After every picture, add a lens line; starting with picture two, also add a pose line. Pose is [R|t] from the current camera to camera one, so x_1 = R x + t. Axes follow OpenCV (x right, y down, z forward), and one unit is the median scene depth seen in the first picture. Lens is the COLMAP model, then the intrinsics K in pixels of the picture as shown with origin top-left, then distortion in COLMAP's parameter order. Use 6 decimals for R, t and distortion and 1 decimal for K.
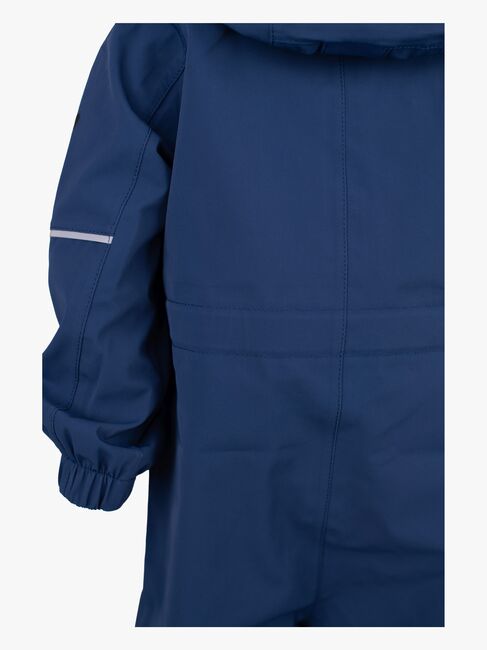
lens RADIAL K [[760.5, 0, 243.8], [0, 760.5, 322.9], [0, 0, 1]] dist [-0.178151, 0.000000]
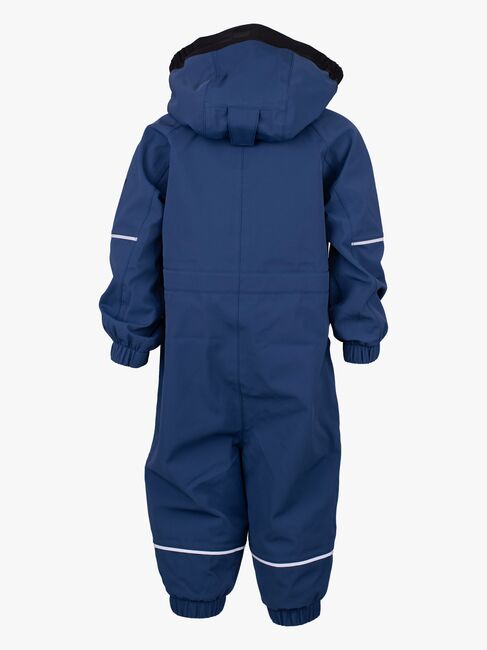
lens RADIAL K [[760.5, 0, 243.4], [0, 760.5, 325.9], [0, 0, 1]] dist [-0.178151, 0.000000]
pose [[0.988831, 0.026597, -0.146648, 0.448333], [-0.027437, 0.999617, -0.003710, 0.137488], [0.146493, 0.007692, 0.989182, -1.094654]]
